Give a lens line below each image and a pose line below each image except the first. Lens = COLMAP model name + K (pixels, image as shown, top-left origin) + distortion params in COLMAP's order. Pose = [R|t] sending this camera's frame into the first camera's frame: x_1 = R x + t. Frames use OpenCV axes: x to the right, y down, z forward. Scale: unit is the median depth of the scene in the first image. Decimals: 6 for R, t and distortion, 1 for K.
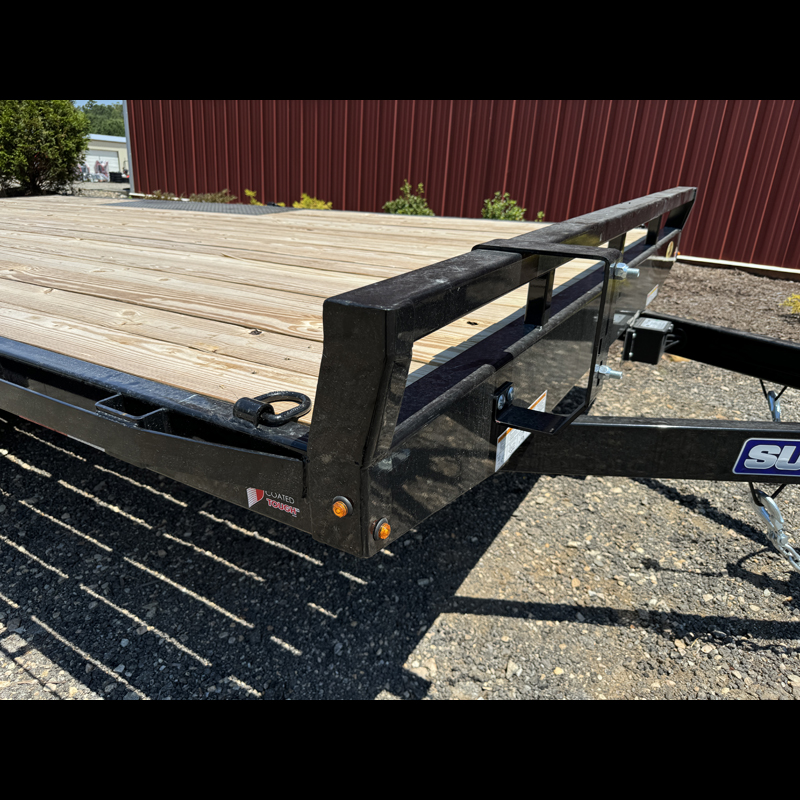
lens RADIAL K [[590.4, 0, 414.5], [0, 590.4, 386.6], [0, 0, 1]] dist [0.041318, -0.075069]
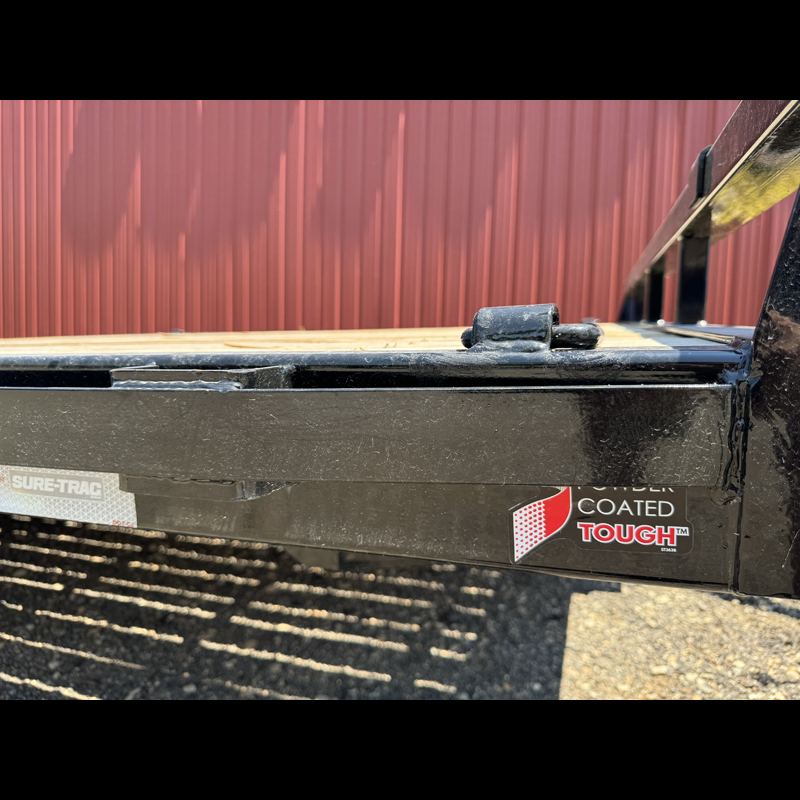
lens RADIAL K [[574.9, 0, 419.9], [0, 574.9, 379.7], [0, 0, 1]] dist [-0.024378, 0.005005]
pose [[0.972879, -0.034124, 0.228784, -0.173786], [0.100279, 0.953504, -0.284207, 0.075451], [-0.208448, 0.299441, 0.931066, 0.234745]]
